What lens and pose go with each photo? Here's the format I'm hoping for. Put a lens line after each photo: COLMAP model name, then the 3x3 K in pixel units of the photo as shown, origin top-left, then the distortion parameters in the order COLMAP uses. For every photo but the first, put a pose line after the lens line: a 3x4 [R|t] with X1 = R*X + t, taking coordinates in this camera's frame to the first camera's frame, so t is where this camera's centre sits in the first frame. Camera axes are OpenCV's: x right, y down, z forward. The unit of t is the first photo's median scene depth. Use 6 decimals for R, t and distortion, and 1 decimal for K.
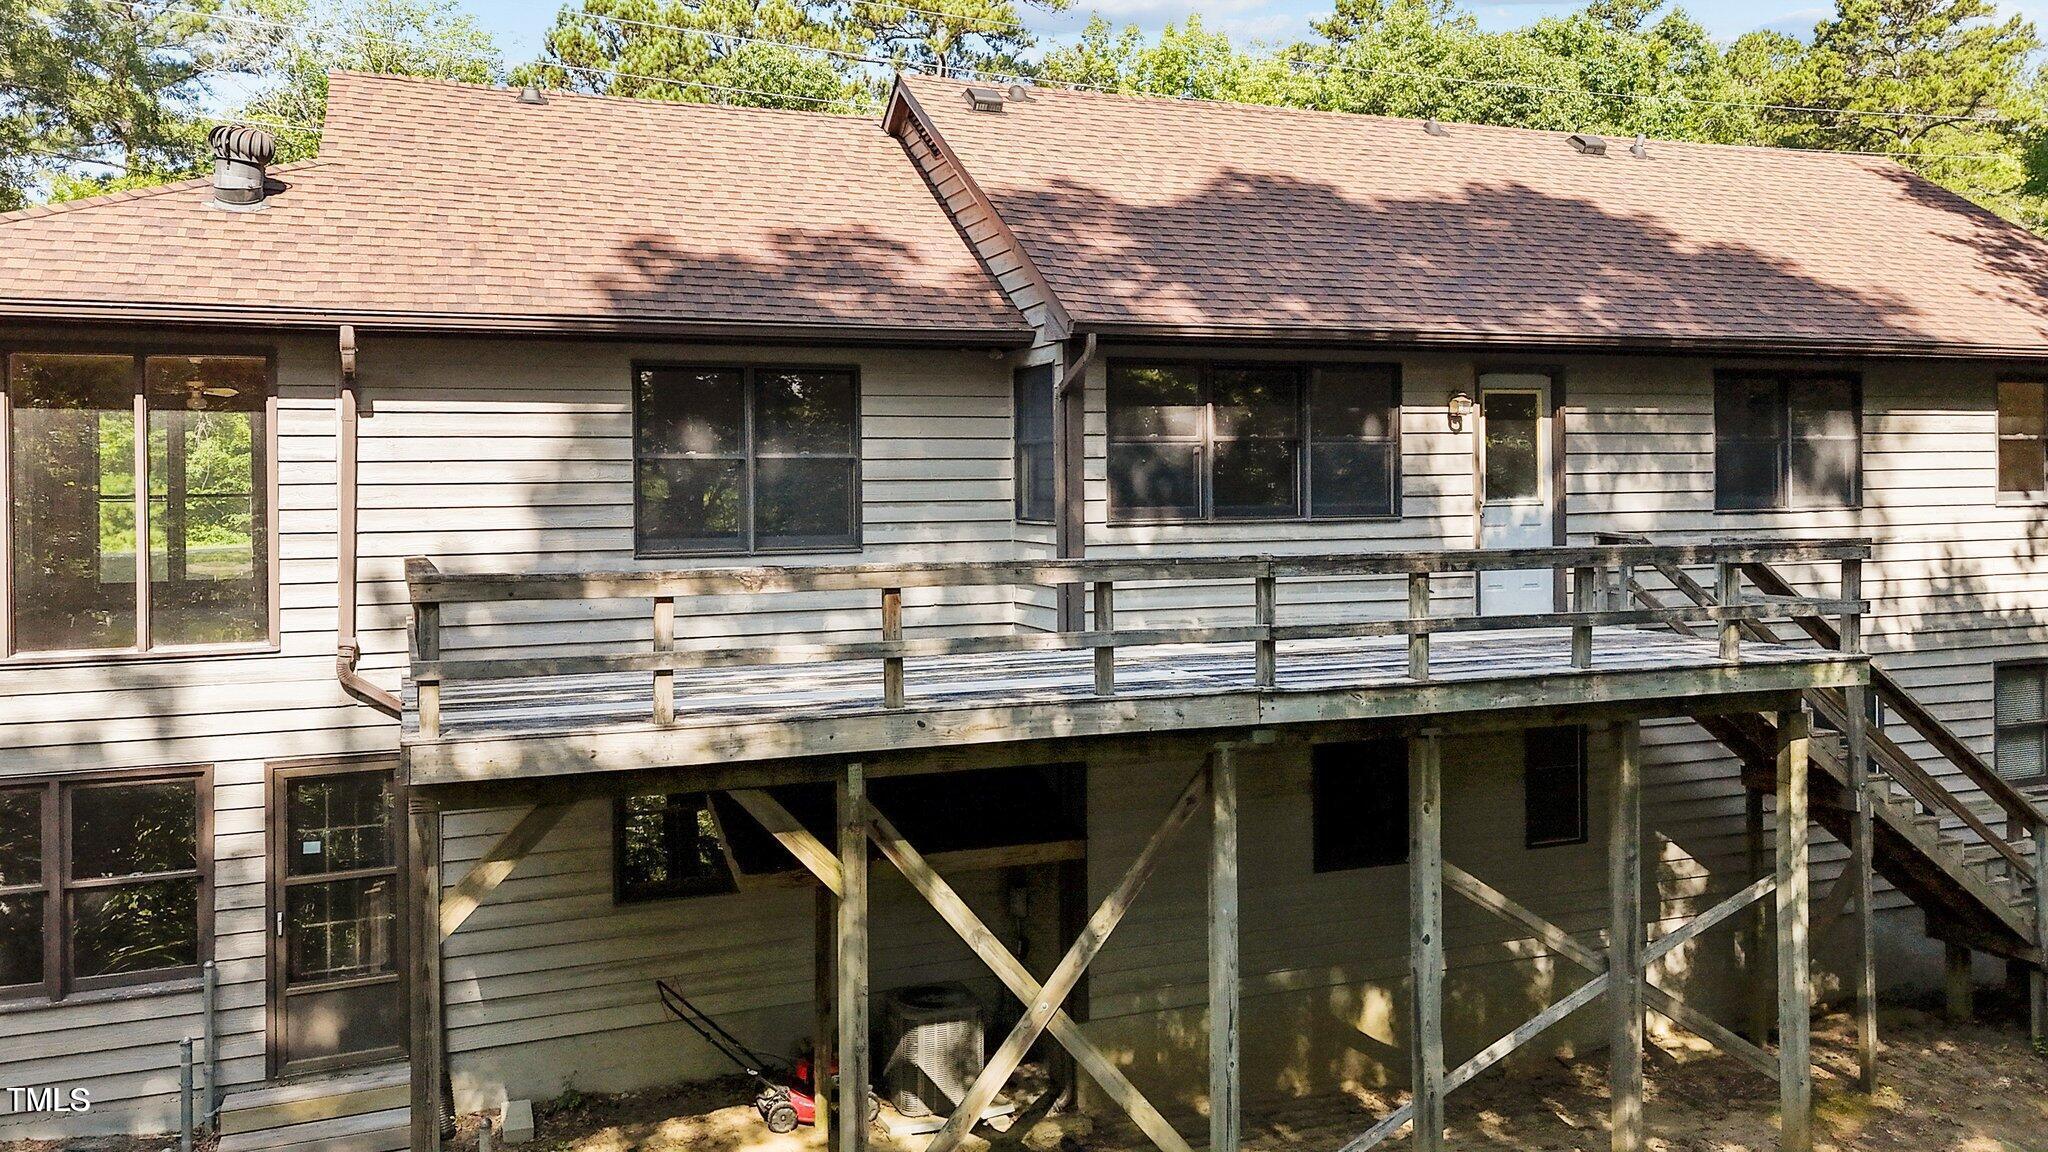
lens RADIAL K [[1542.4, 0, 1023.5], [0, 1542.4, 542.7], [0, 0, 1]] dist [0.082211, -0.068118]
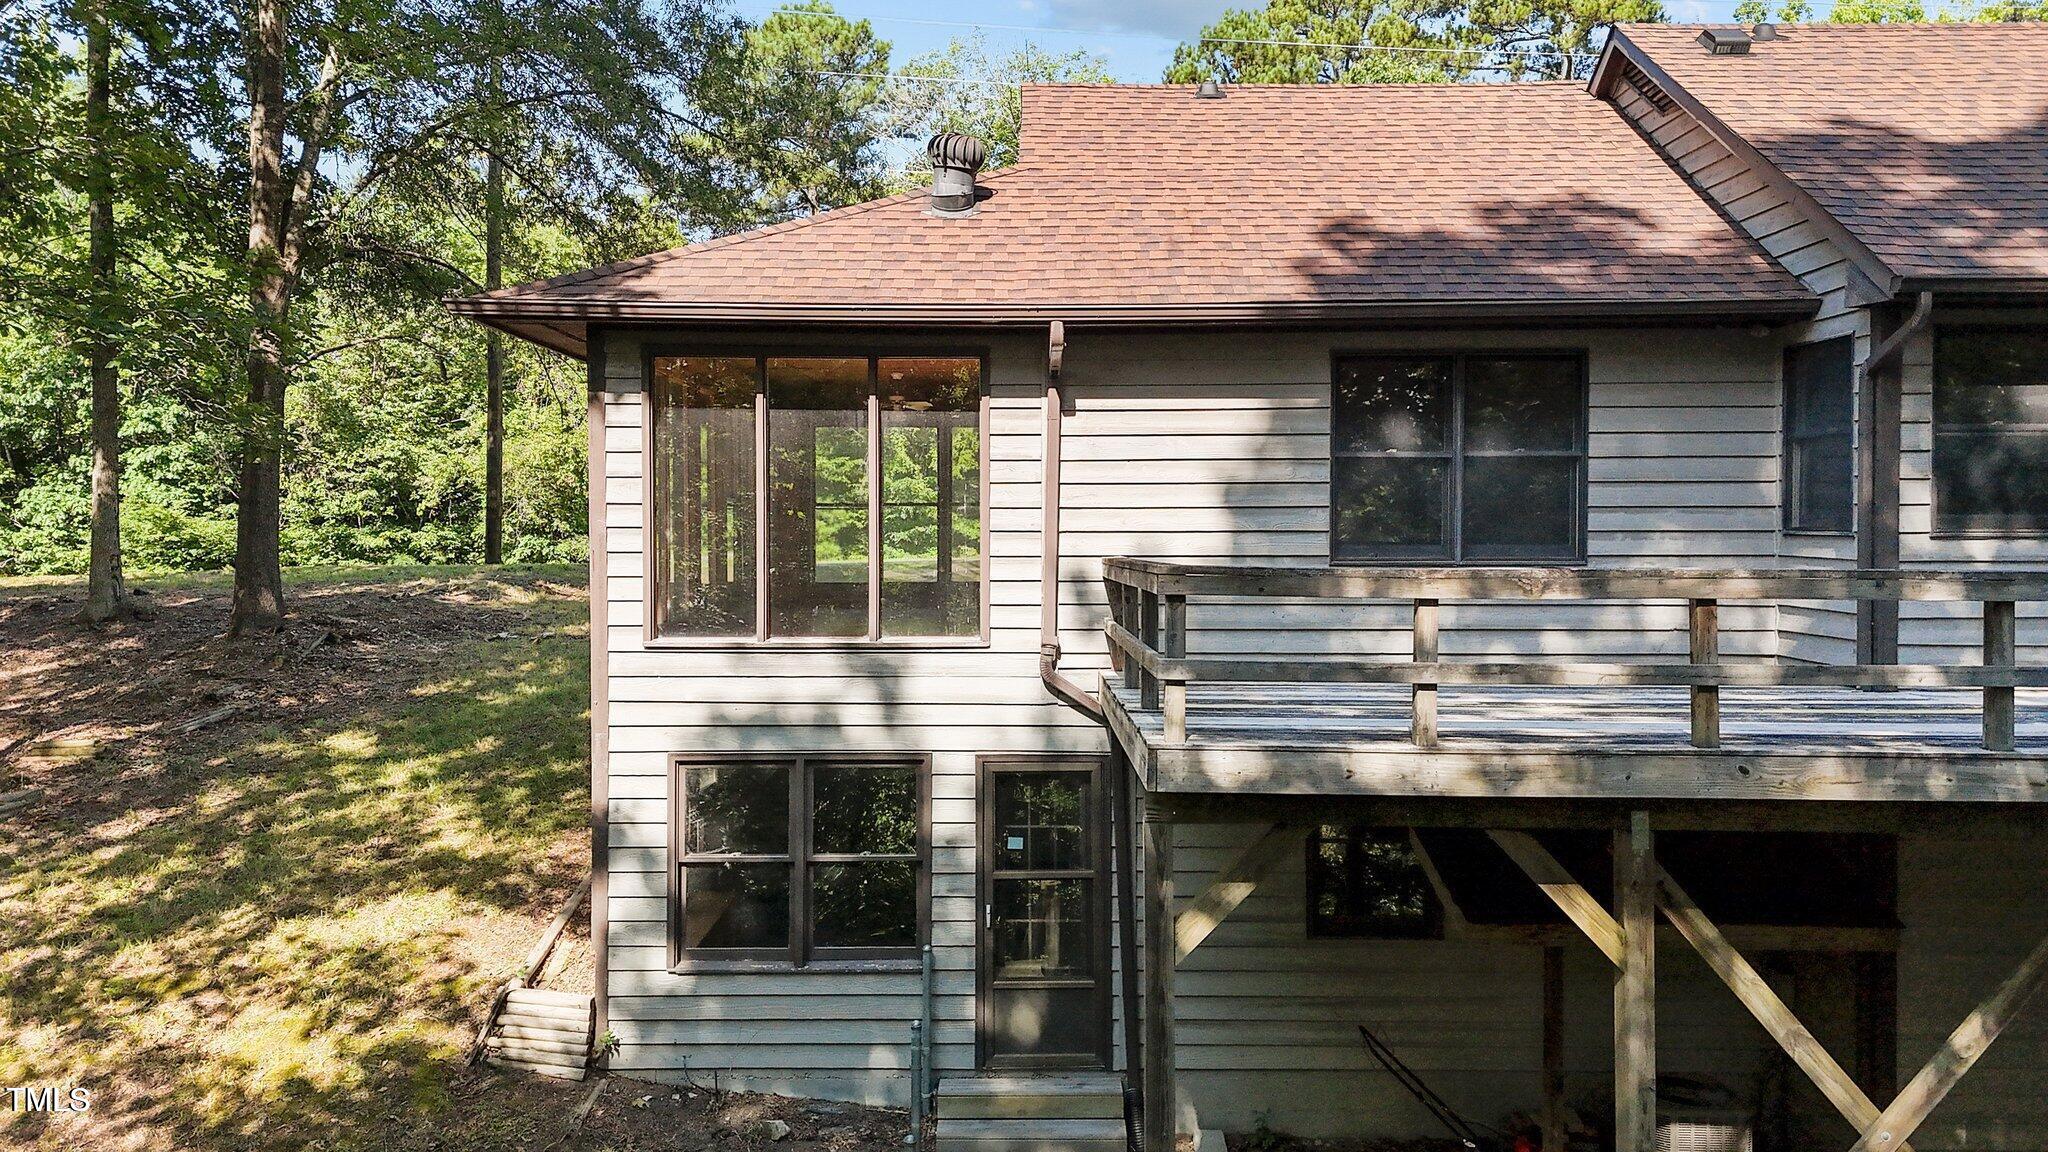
lens RADIAL K [[1487.2, 0, 1027.1], [0, 1487.2, 615.9], [0, 0, 1]] dist [0.139821, -0.157112]
pose [[0.934534, 0.034387, -0.354210, -0.105574], [-0.024647, 0.999185, 0.031976, 0.016925], [0.355020, -0.021153, 0.934619, 0.102967]]
